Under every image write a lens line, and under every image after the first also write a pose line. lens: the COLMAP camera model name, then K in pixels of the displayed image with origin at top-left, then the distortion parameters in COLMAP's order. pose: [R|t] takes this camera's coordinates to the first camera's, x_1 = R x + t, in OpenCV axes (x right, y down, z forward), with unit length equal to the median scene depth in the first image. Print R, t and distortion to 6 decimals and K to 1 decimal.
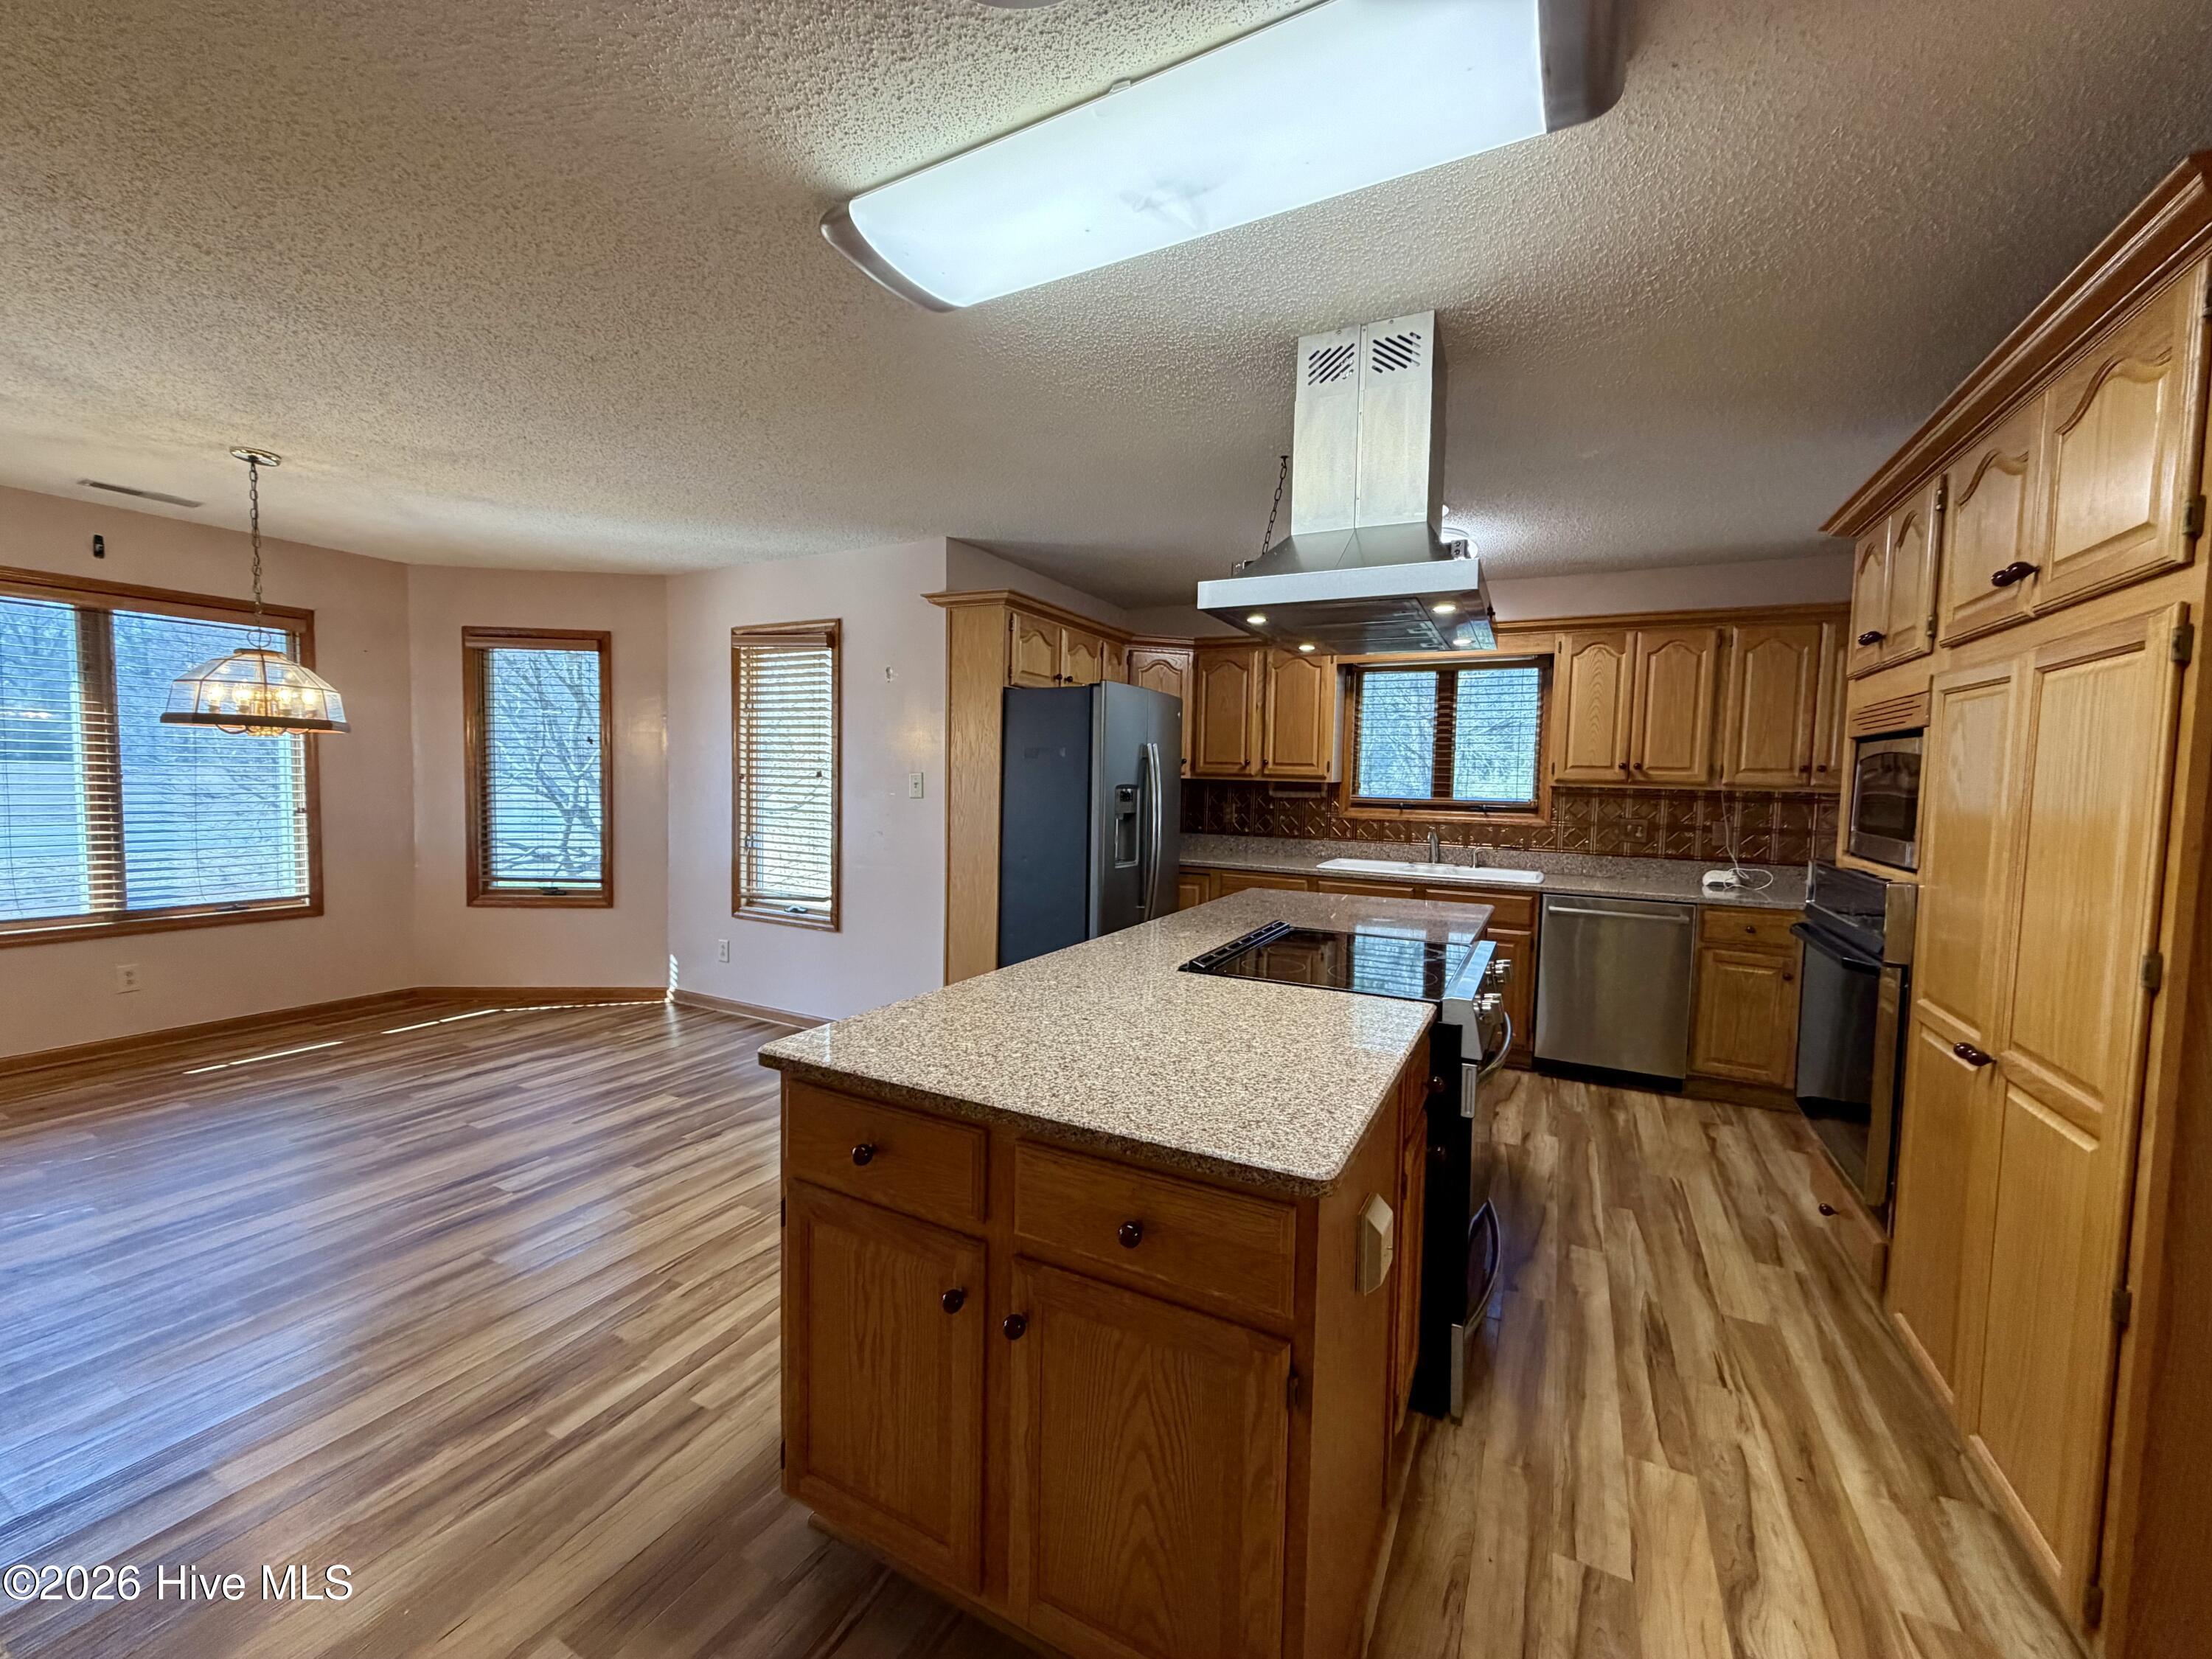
lens RADIAL K [[885.9, 0, 1093.3], [0, 885.9, 831.1], [0, 0, 1]] dist [0.000936, -0.000538]
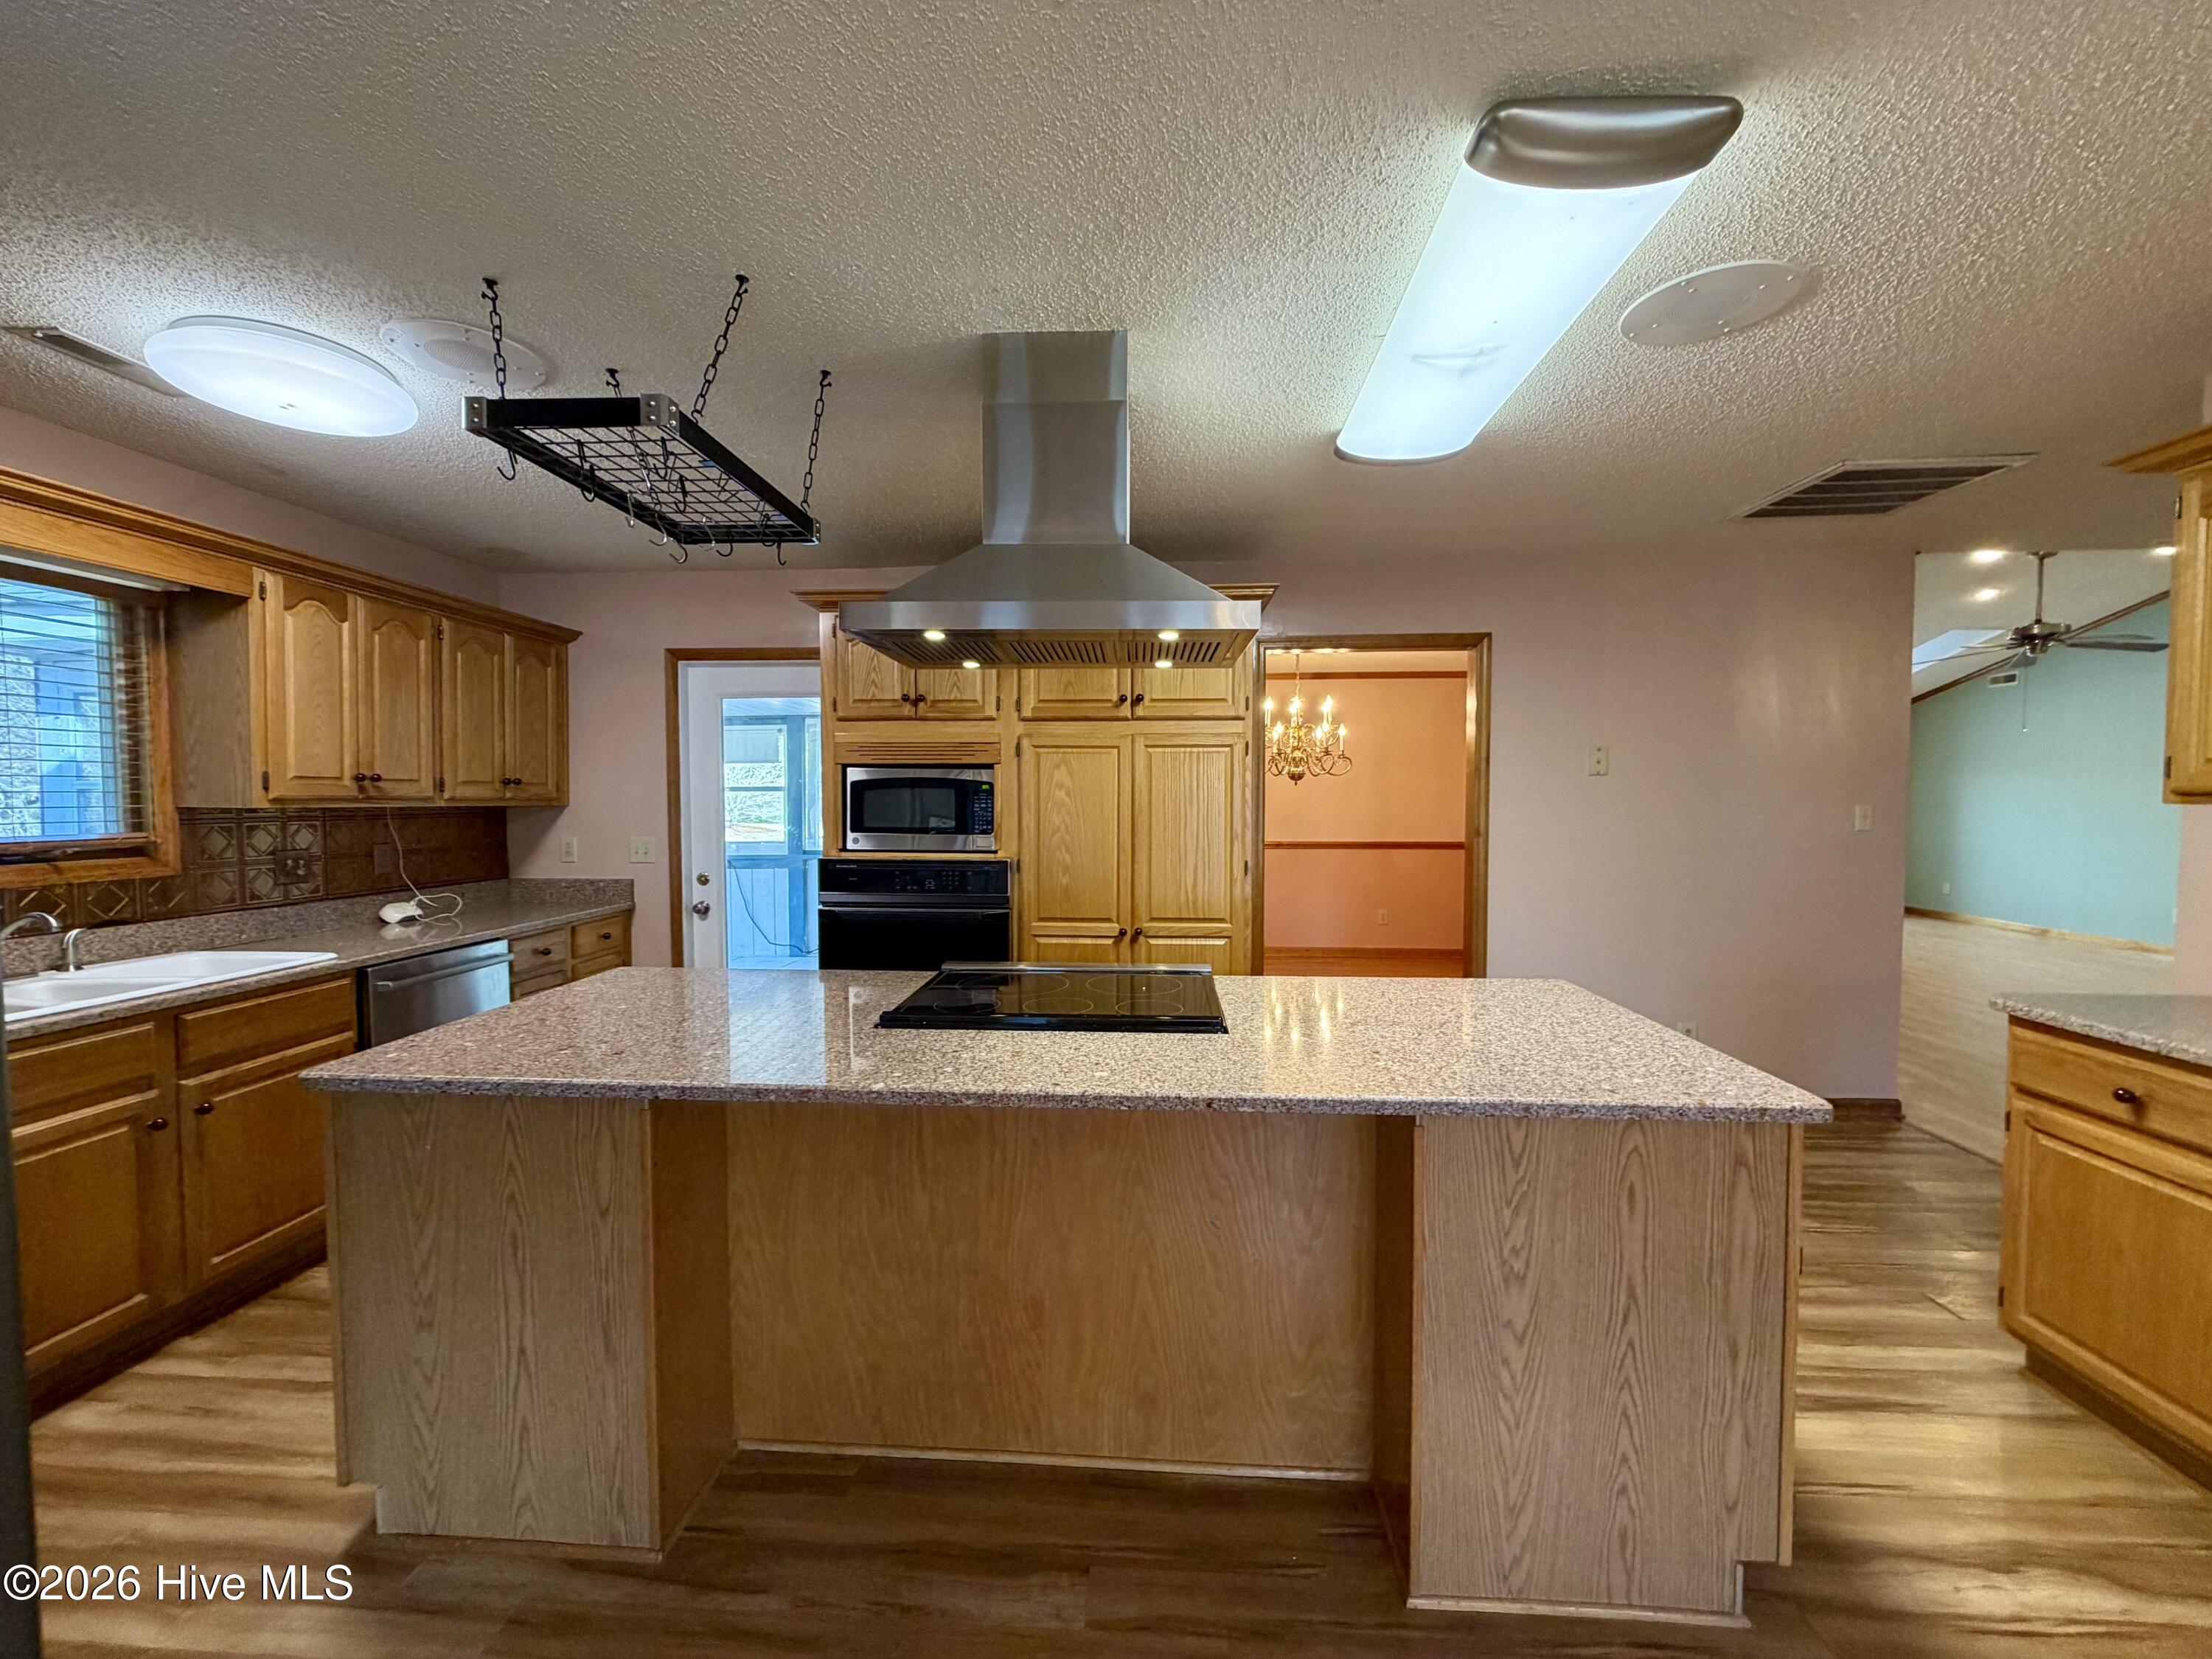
lens RADIAL K [[885.9, 0, 1099.6], [0, 885.9, 822.1], [0, 0, 1]] dist [0.000936, -0.000538]
pose [[-0.412393, -0.048298, 0.909725, -0.869416], [0.050922, 0.995810, 0.075952, -0.164744], [-0.909582, 0.077647, -0.408206, 2.000156]]
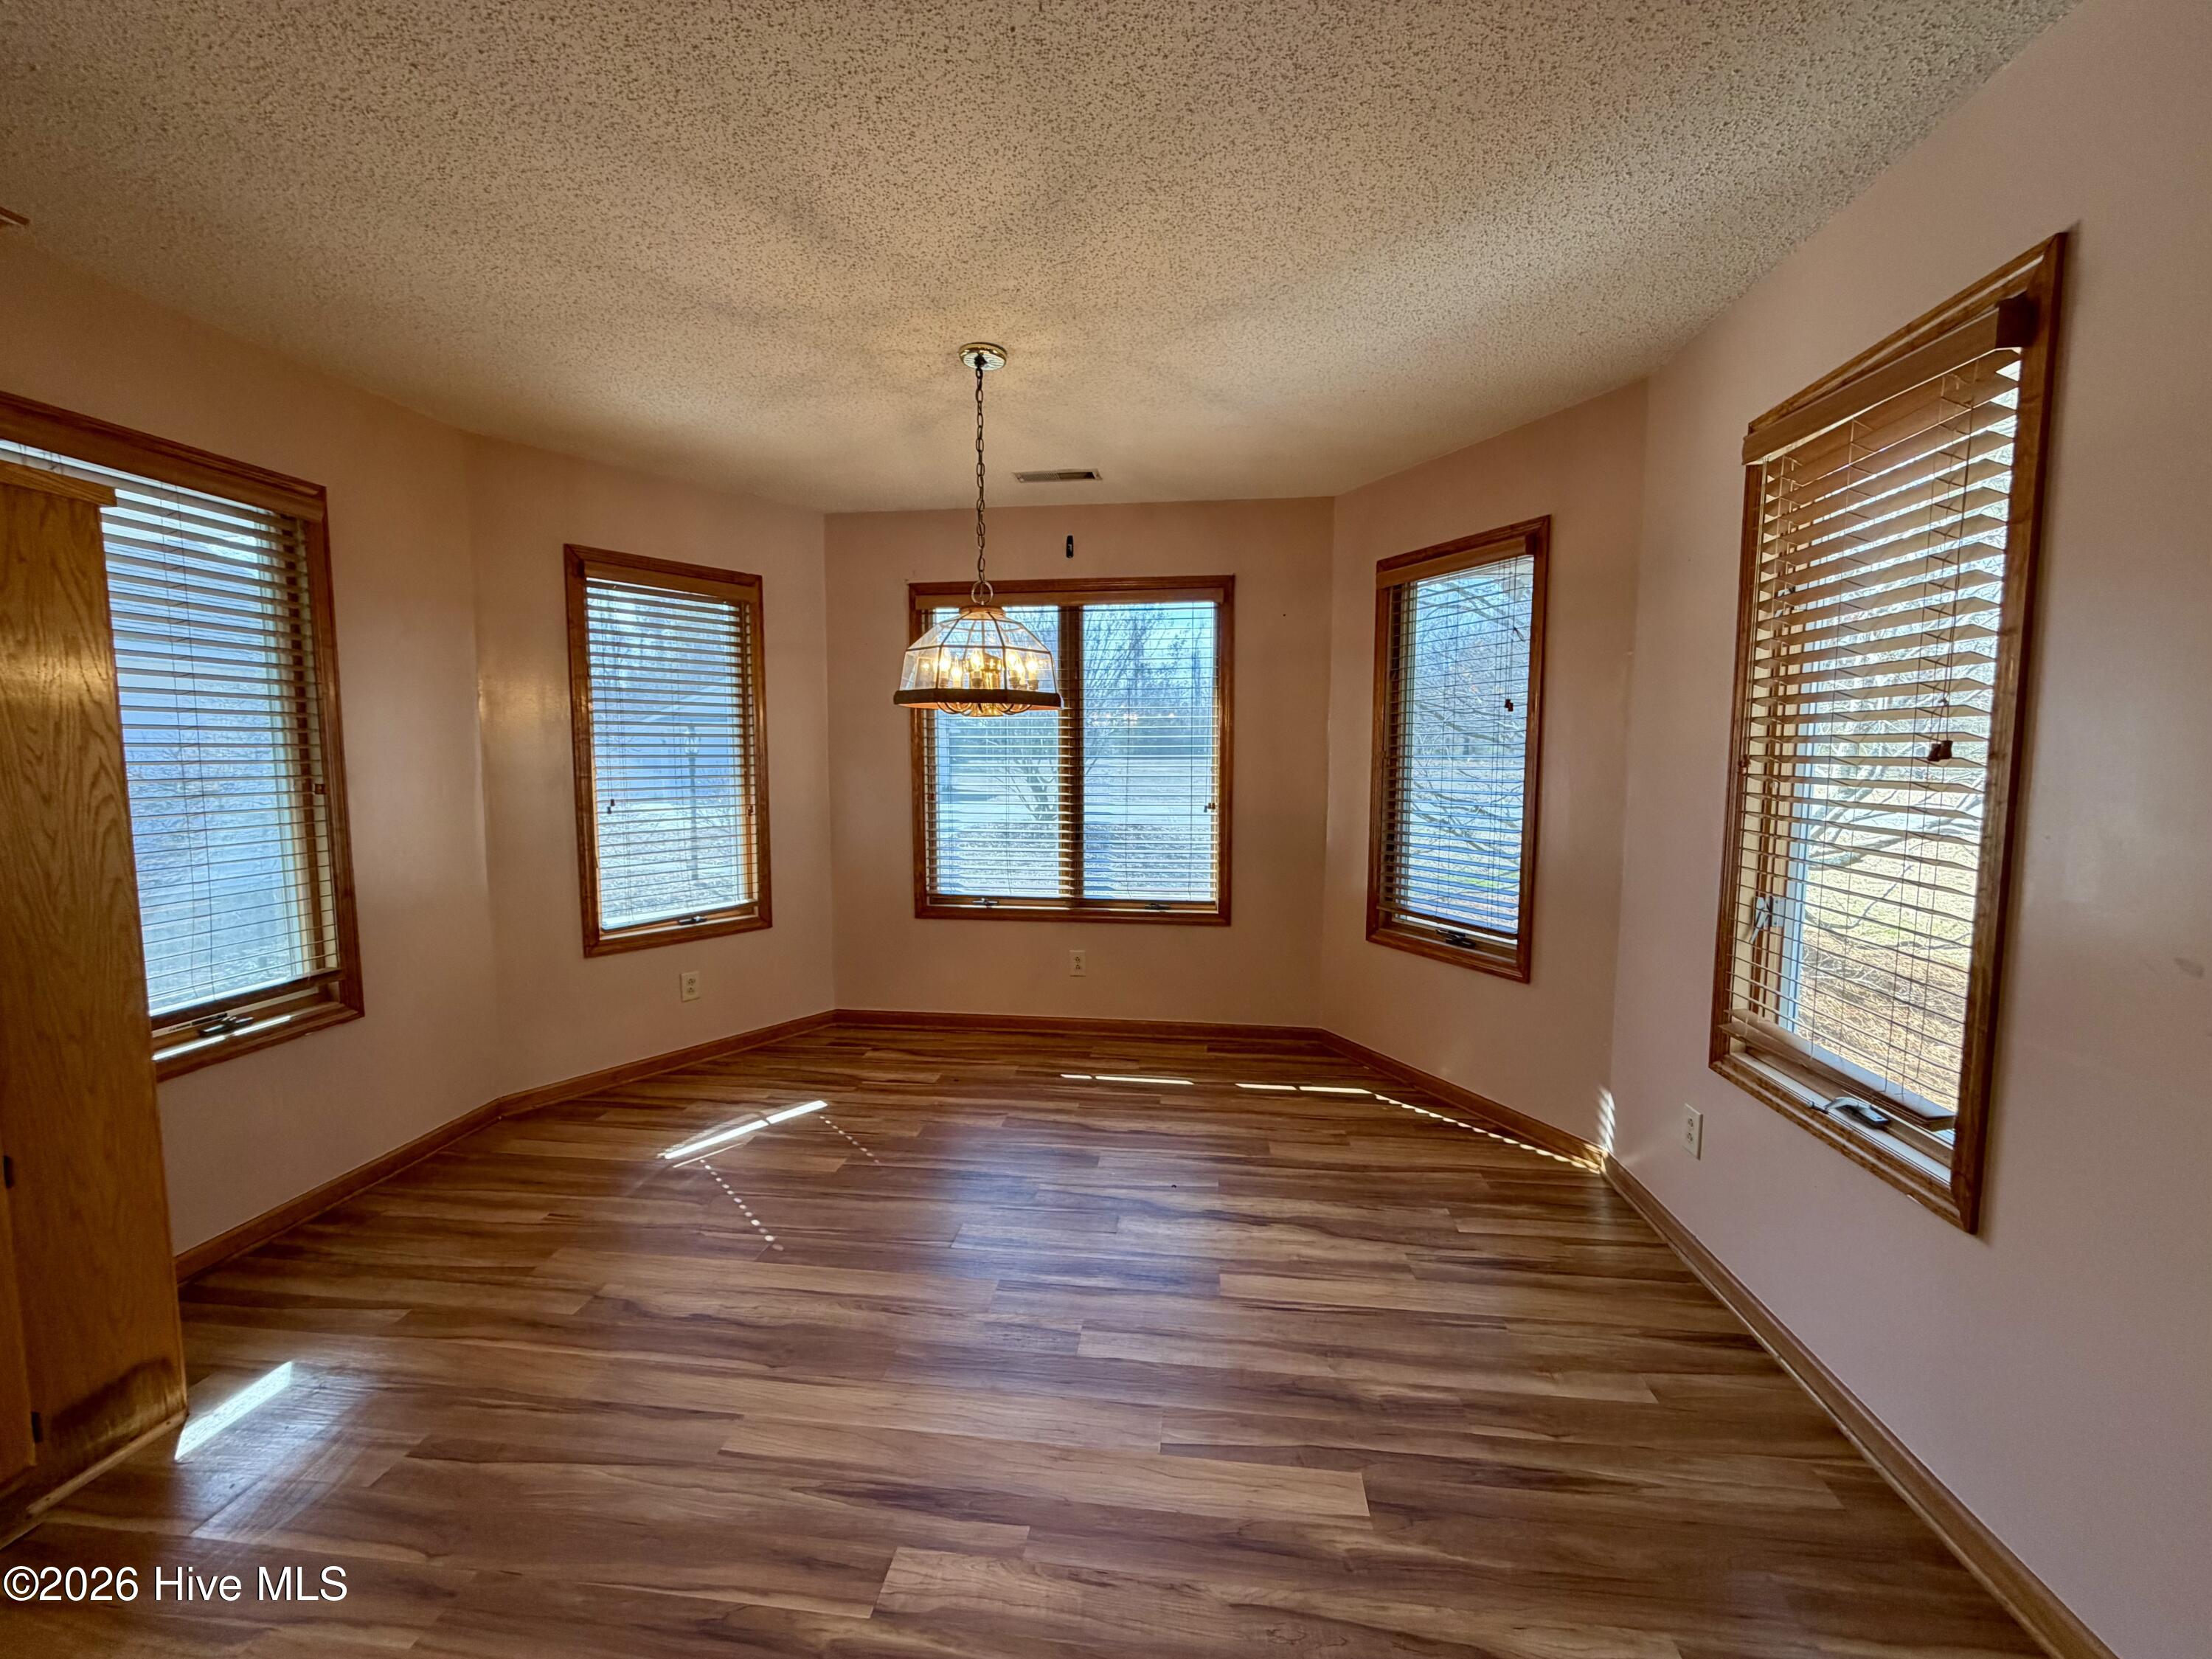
lens RADIAL K [[886.0, 0, 1103.8], [0, 886.0, 831.2], [0, 0, 1]] dist [0.000936, -0.000538]
pose [[0.364478, 0.060573, -0.929240, -0.111377], [-0.050243, 0.997708, 0.045329, -0.033420], [0.929856, 0.030166, 0.366686, 0.581389]]
